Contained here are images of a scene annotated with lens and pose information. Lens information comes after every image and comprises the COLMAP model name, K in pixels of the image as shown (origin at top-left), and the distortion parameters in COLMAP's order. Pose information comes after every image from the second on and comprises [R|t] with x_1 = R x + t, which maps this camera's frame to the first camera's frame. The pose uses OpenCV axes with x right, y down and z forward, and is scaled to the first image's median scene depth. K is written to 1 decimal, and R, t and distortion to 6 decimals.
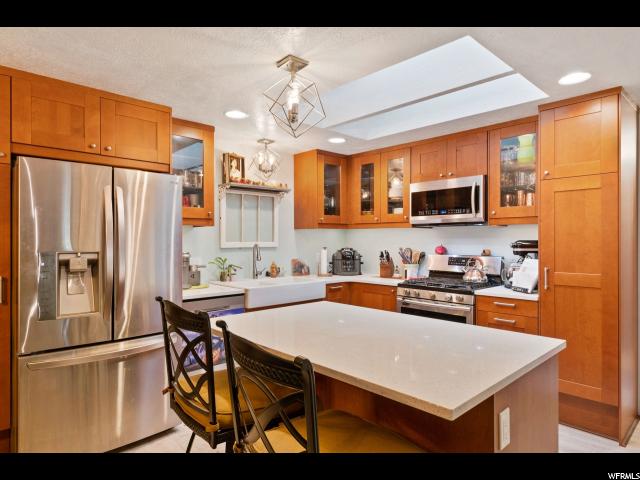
lens RADIAL K [[389.7, 0, 320.0], [0, 389.7, 240.0], [0, 0, 1]] dist [-0.000853, -0.000082]
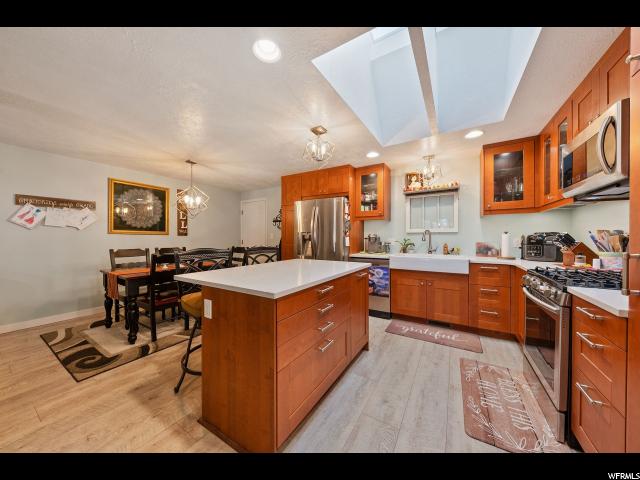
lens RADIAL K [[221.4, 0, 320.0], [0, 221.4, 240.0], [0, 0, 1]] dist [0.000097, -0.000004]
pose [[0.261548, 0.014610, -0.965080, 0.526942], [0.002293, 0.999873, 0.015758, 0.033744], [0.965188, -0.006335, 0.261481, 0.389186]]
